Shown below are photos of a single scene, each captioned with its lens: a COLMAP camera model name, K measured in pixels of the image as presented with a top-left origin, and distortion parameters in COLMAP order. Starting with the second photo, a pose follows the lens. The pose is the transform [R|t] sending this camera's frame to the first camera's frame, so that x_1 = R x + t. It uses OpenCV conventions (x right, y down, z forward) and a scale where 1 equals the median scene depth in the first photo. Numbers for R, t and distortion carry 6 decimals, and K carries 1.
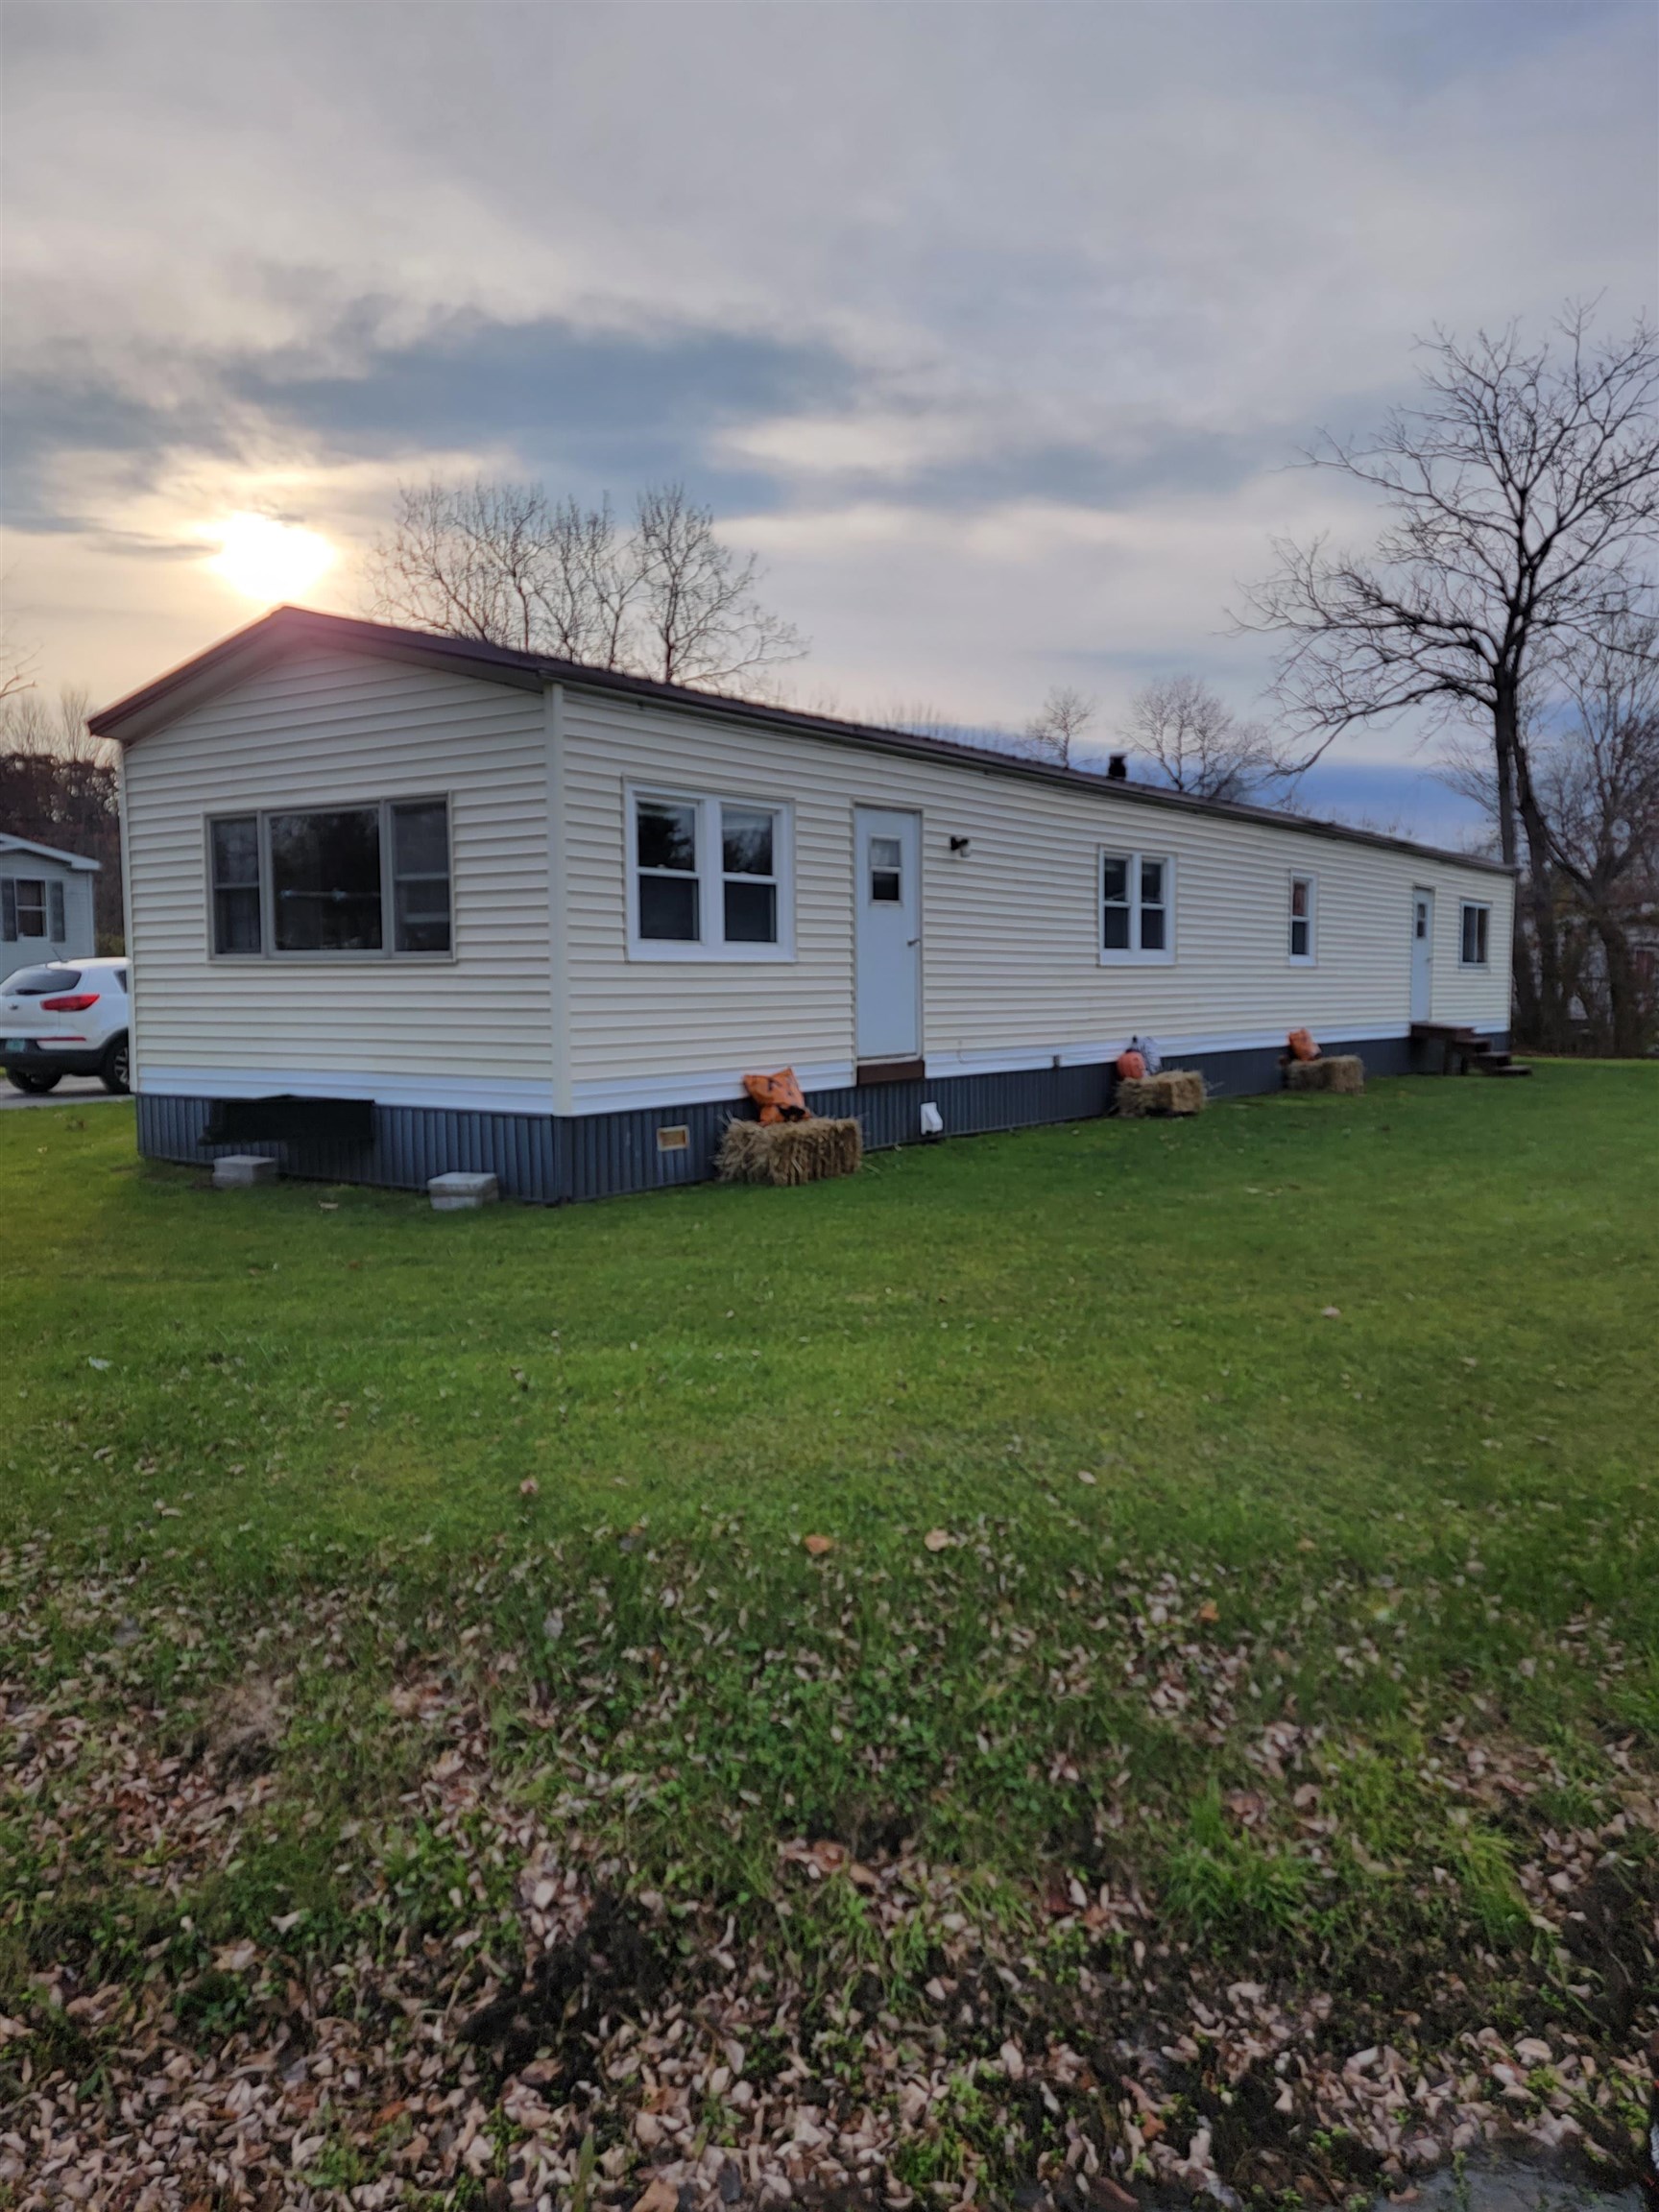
lens RADIAL K [[1704.4, 0, 827.5], [0, 1704.4, 1039.7], [0, 0, 1]] dist [0.068085, 0.001699]
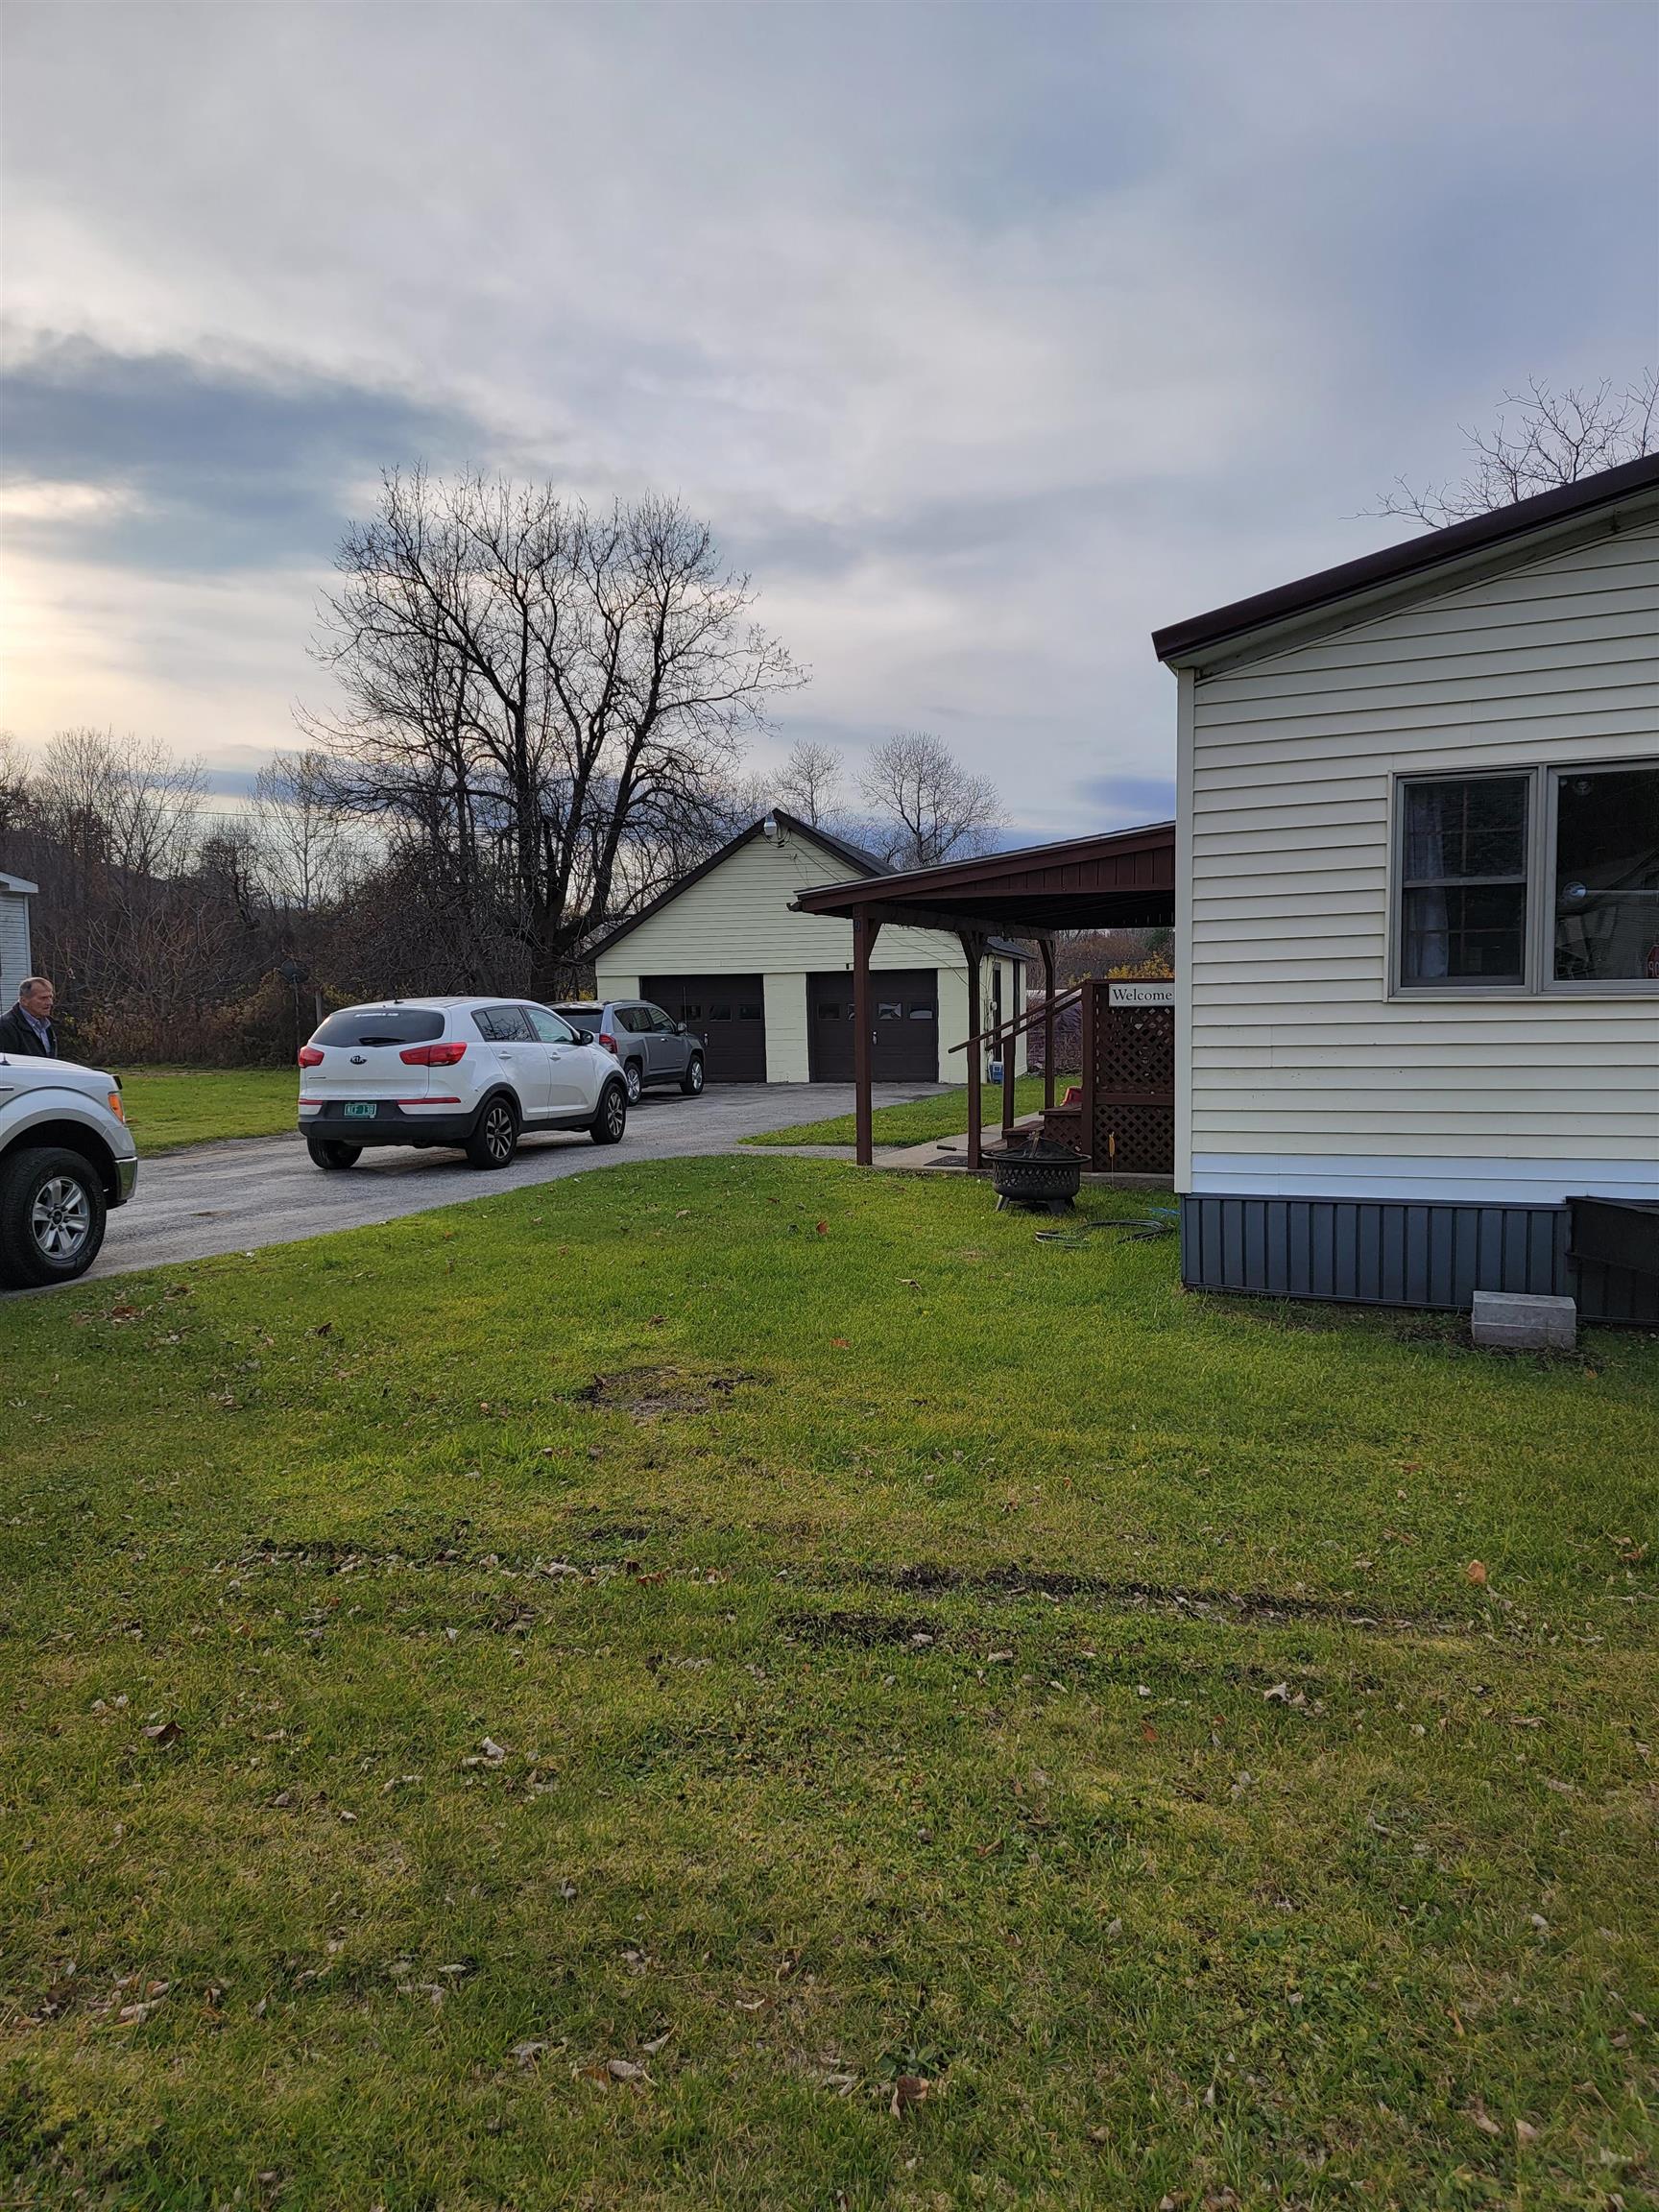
lens RADIAL K [[1535.1, 0, 829.3], [0, 1535.1, 1113.3], [0, 0, 1]] dist [0.103398, -0.076568]
pose [[0.971975, -0.022247, 0.234029, -0.226213], [0.015511, 0.999412, 0.030586, -0.007017], [-0.234572, -0.026099, 0.971748, 0.146787]]
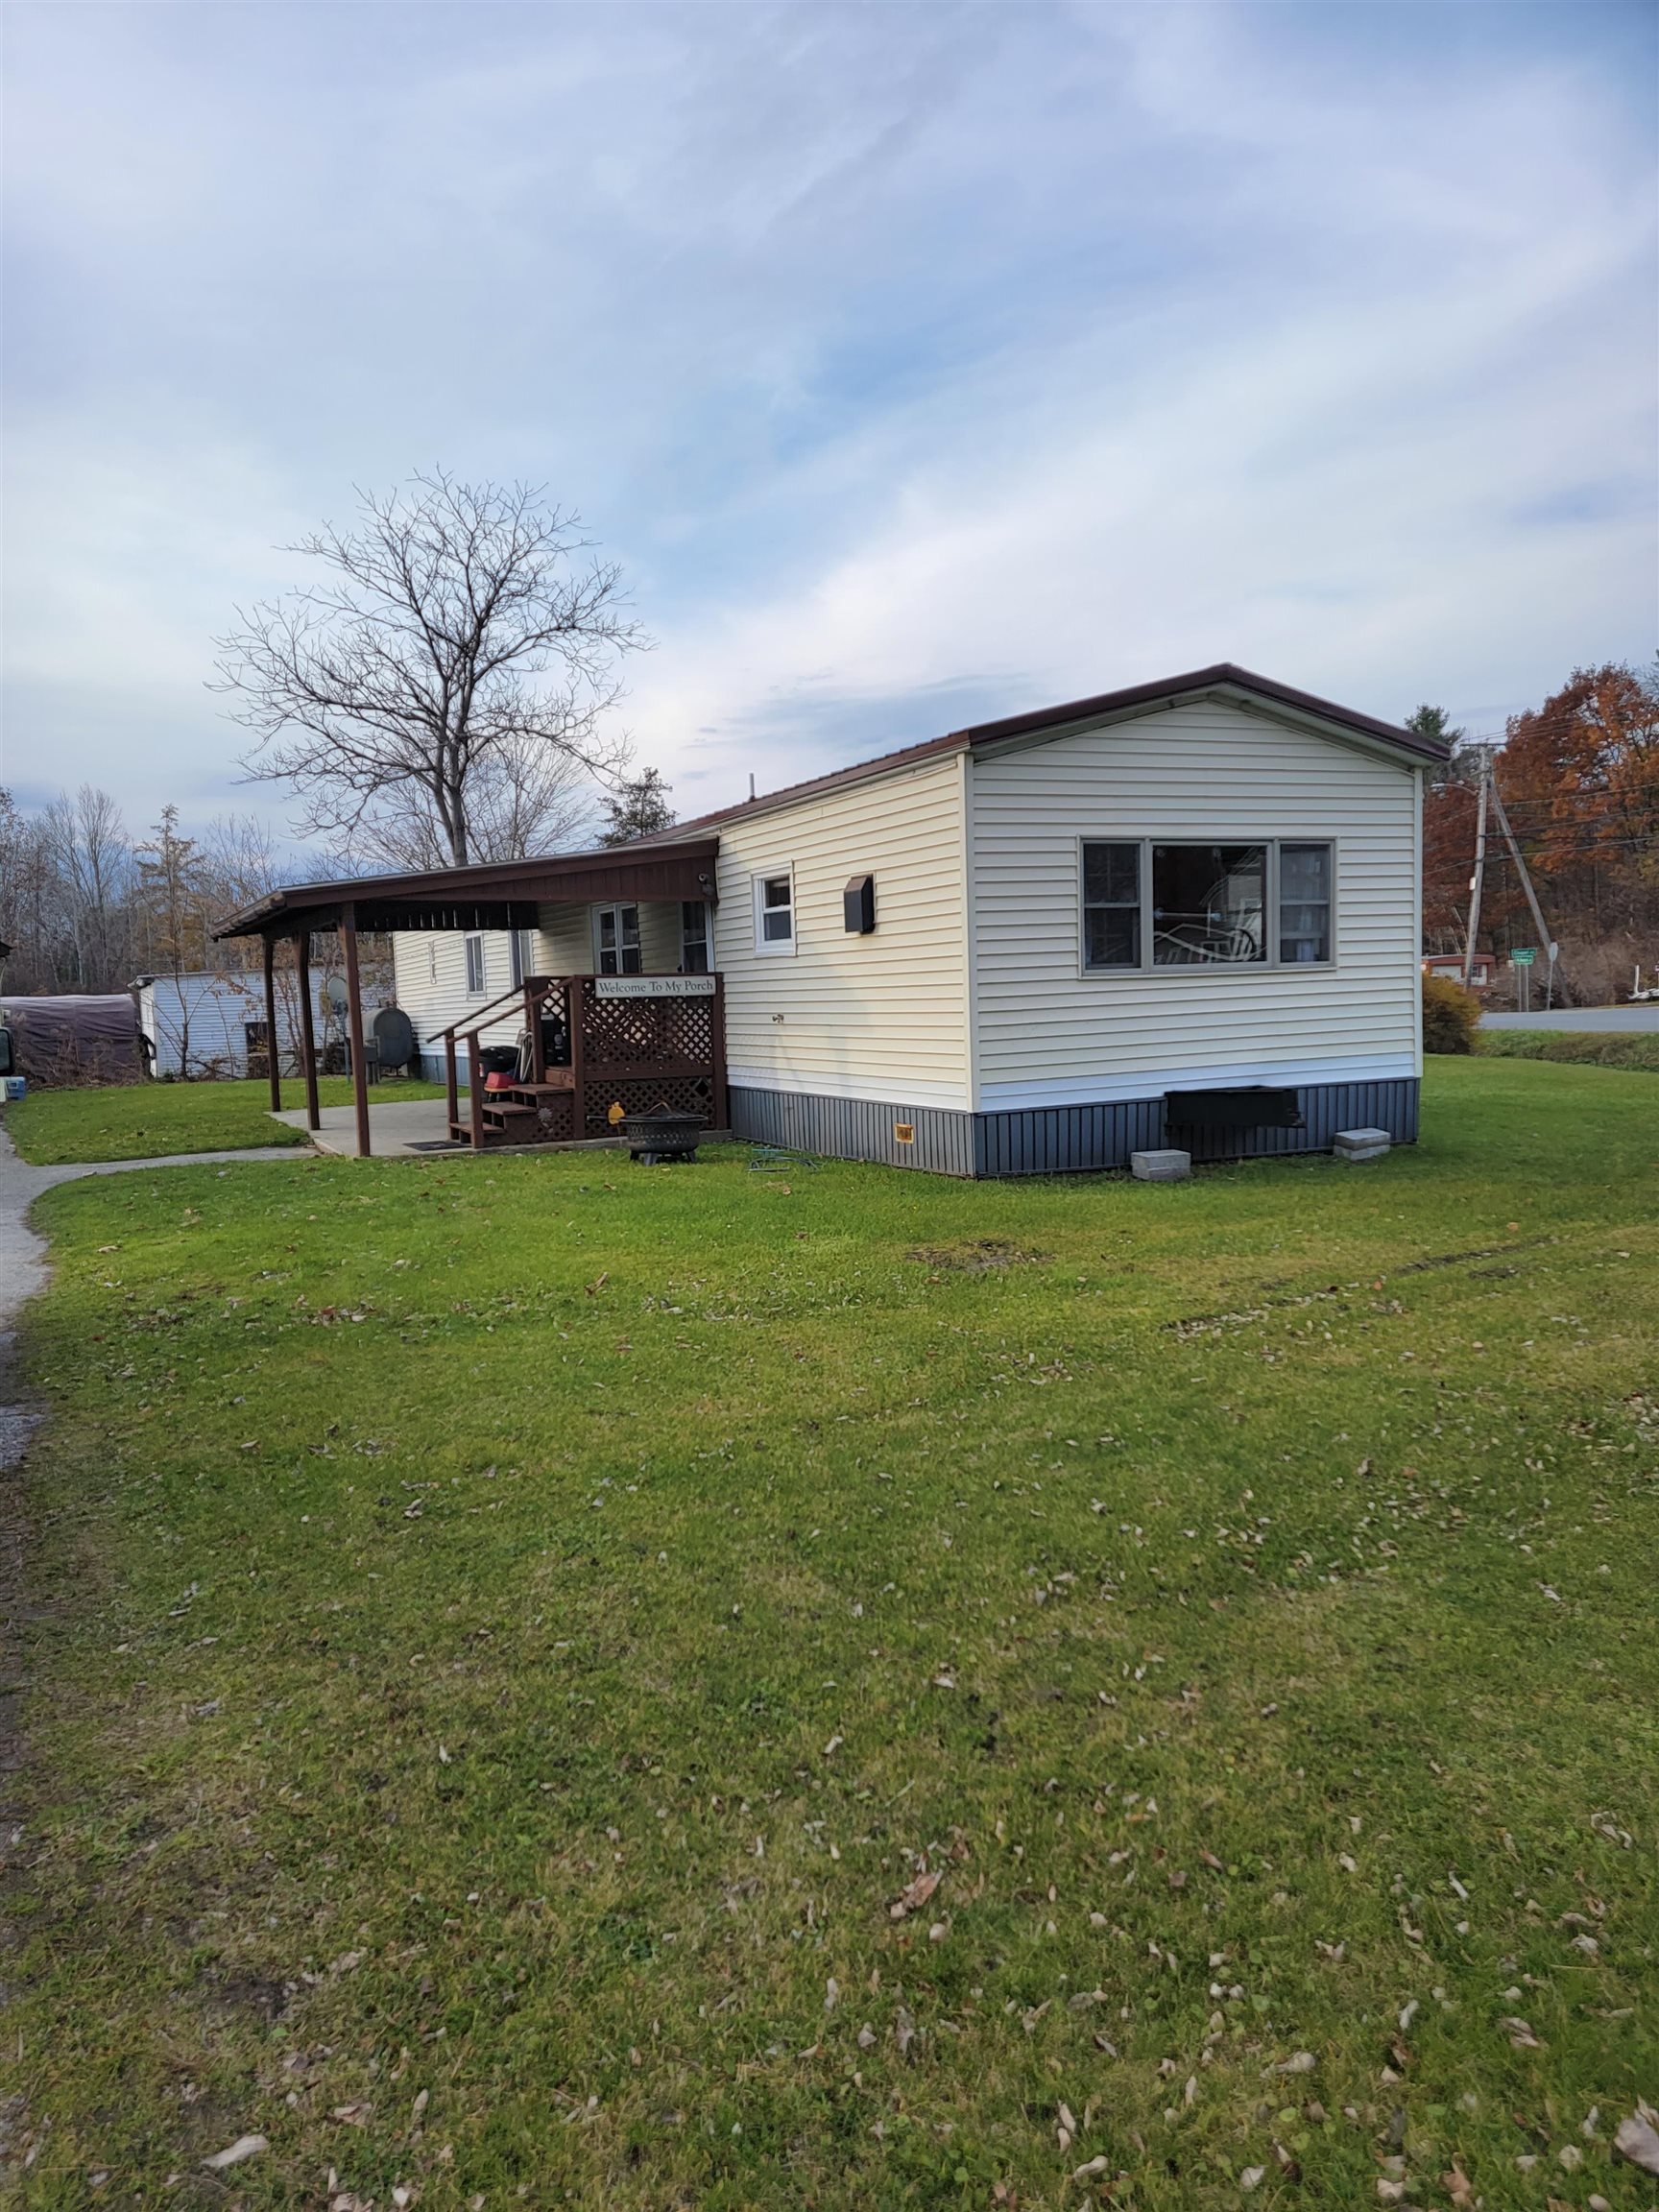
lens RADIAL K [[1535.1, 0, 829.3], [0, 1535.1, 1113.3], [0, 0, 1]] dist [0.103398, -0.076568]
pose [[0.504364, -0.082880, 0.859505, -0.402018], [0.065147, 0.996198, 0.057832, -0.008313], [-0.861030, 0.026826, 0.507846, 0.206417]]
